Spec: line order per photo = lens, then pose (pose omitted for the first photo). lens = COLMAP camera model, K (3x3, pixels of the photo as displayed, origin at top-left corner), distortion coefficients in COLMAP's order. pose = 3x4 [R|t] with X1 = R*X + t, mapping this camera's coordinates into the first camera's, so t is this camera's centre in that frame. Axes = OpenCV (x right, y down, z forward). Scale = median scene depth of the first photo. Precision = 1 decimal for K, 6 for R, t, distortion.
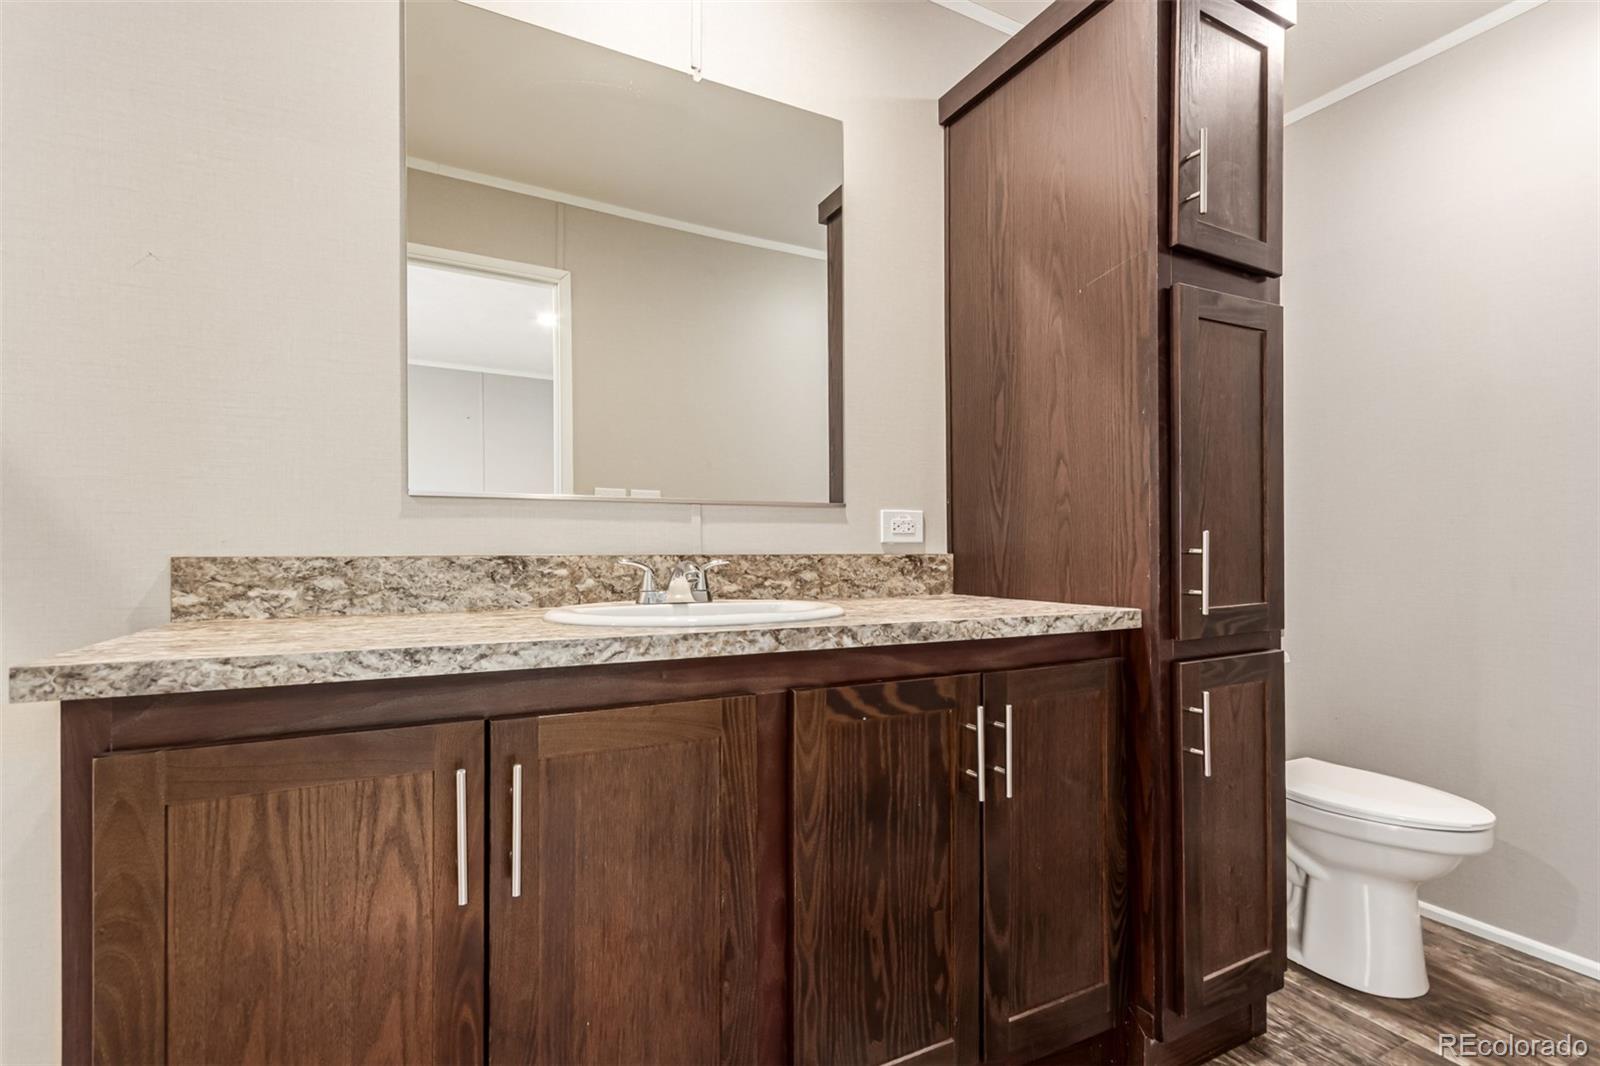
lens RADIAL K [[771.3, 0, 804.7], [0, 771.3, 527.6], [0, 0, 1]] dist [0.002413, 0.000040]
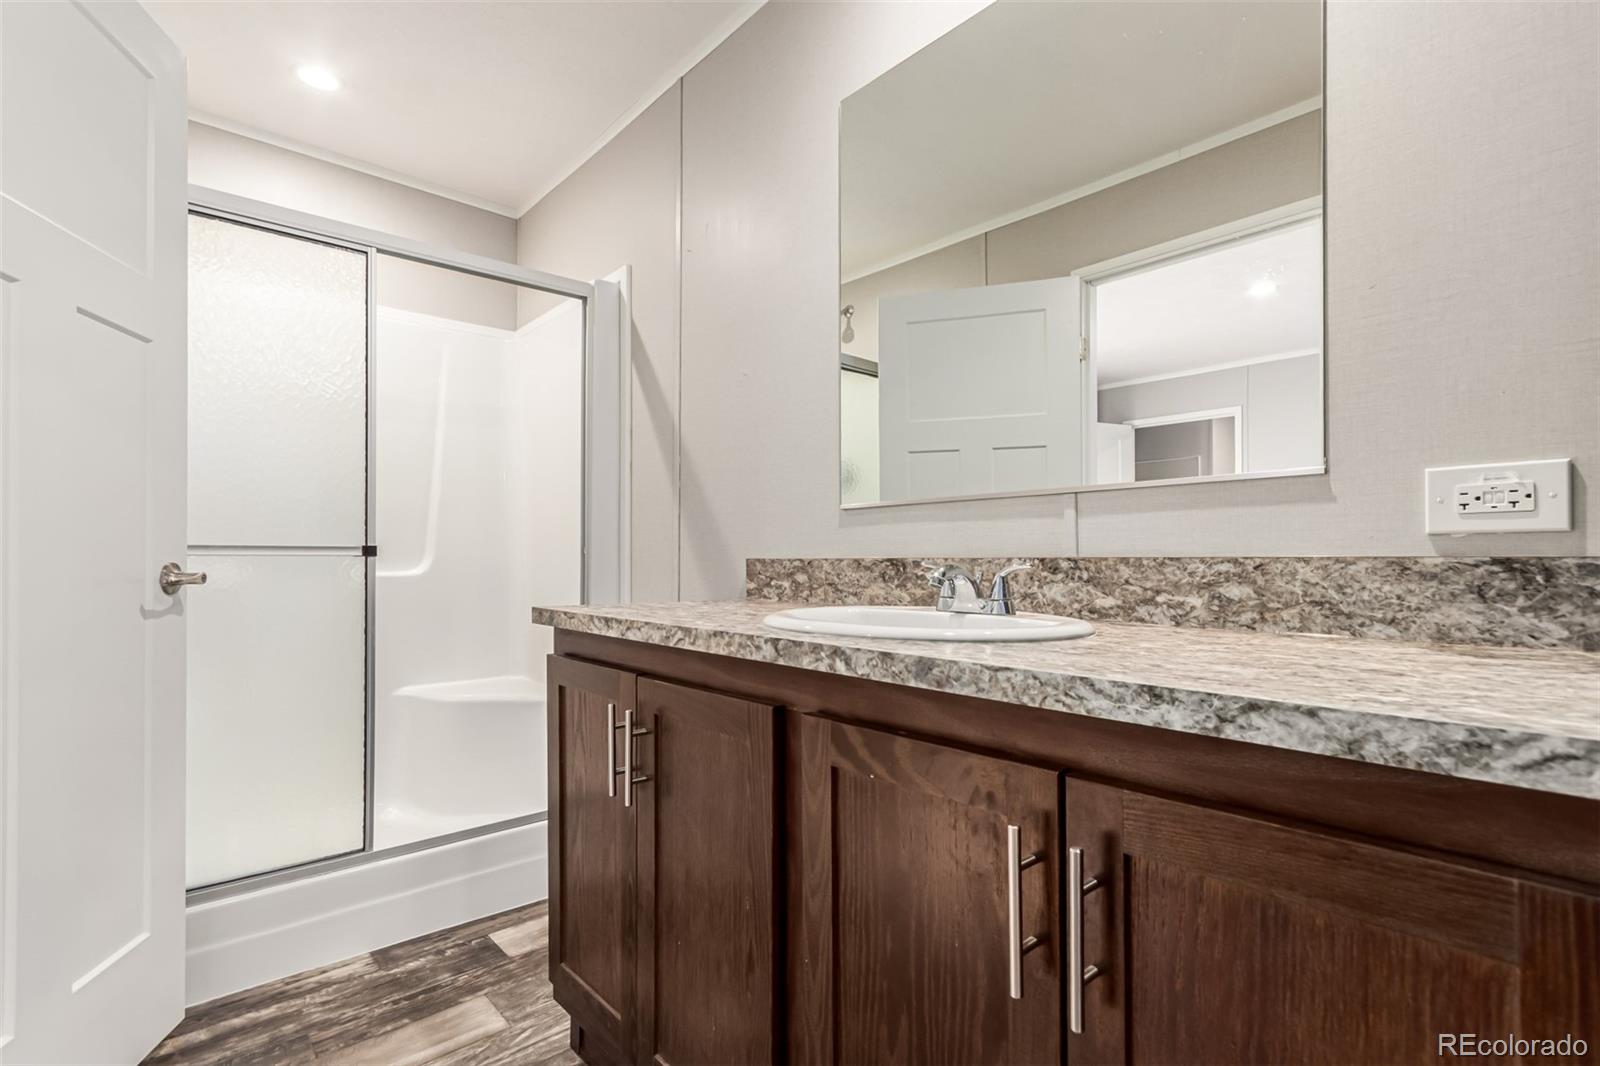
lens RADIAL K [[746.0, 0, 806.6], [0, 746.0, 558.0], [0, 0, 1]] dist [0.006265, -0.000127]
pose [[0.252754, -0.002410, -0.967528, 0.654013], [0.027580, 0.999608, 0.004715, 0.030138], [0.967137, -0.027876, 0.252721, 0.669989]]
